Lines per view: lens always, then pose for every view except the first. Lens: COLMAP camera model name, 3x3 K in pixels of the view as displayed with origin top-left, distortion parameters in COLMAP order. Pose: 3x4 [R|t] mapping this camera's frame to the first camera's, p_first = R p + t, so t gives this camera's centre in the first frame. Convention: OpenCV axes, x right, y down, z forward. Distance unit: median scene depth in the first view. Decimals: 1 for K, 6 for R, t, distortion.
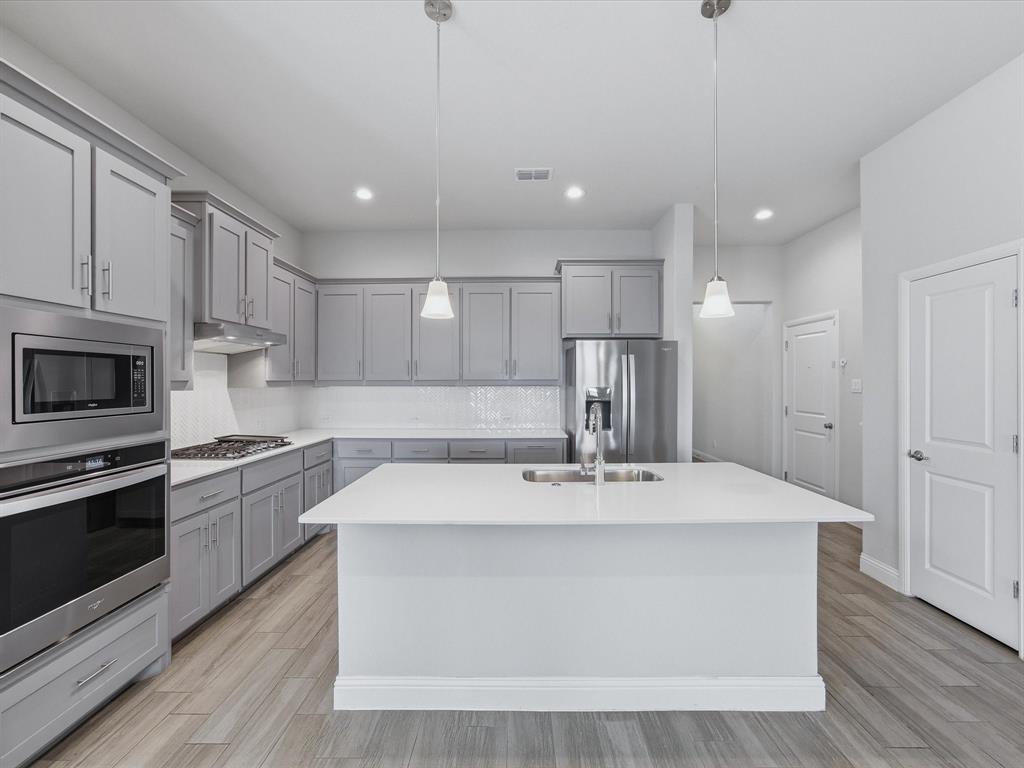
lens RADIAL K [[450.6, 0, 523.2], [0, 450.6, 380.6], [0, 0, 1]] dist [-0.018577, 0.006219]
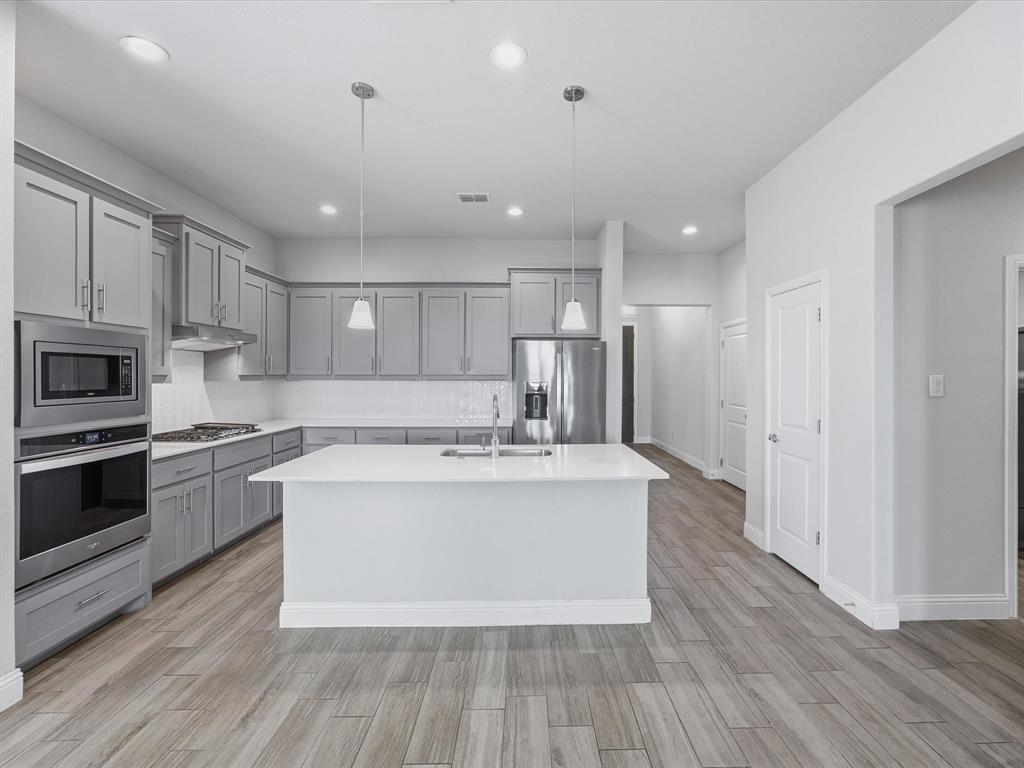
lens RADIAL K [[450.6, 0, 530.6], [0, 450.6, 376.2], [0, 0, 1]] dist [-0.018577, 0.006219]
pose [[0.999371, 0.003727, 0.035271, 0.177420], [-0.003832, 0.999988, 0.002909, -0.004112], [-0.035259, -0.003043, 0.999374, -0.224021]]
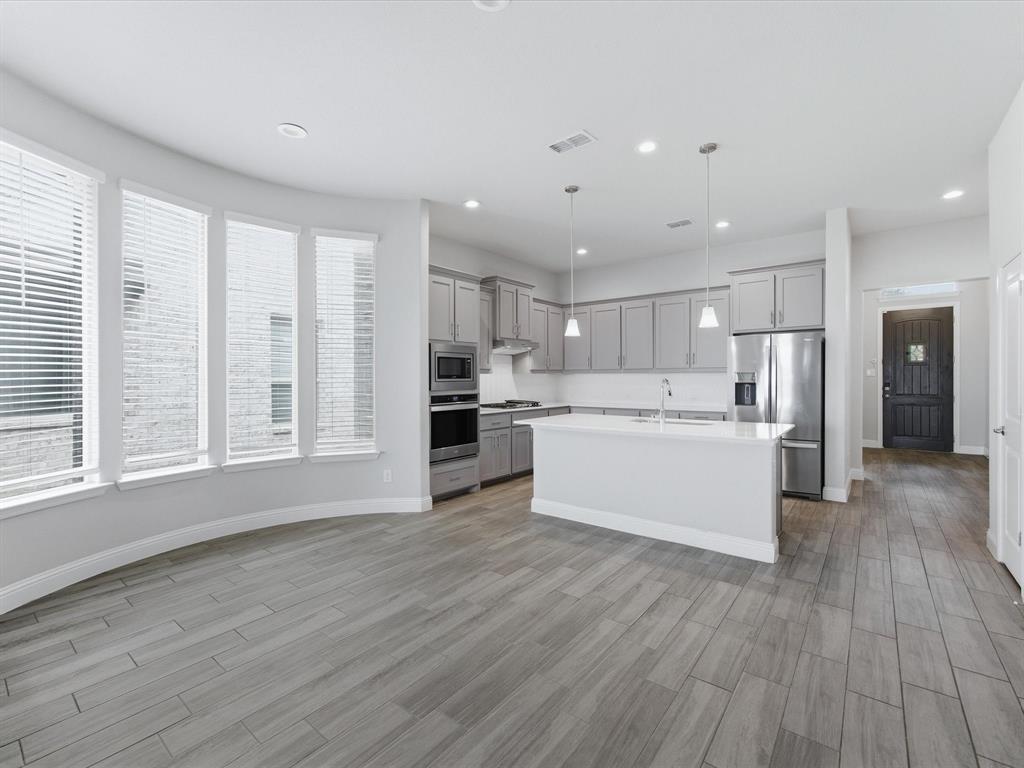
lens RADIAL K [[450.6, 0, 518.3], [0, 450.6, 376.5], [0, 0, 1]] dist [-0.018577, 0.006219]
pose [[0.795608, -0.001322, -0.605811, 0.657002], [0.004230, 0.999985, 0.003373, 0.029775], [0.605797, -0.005246, 0.795602, -0.615041]]
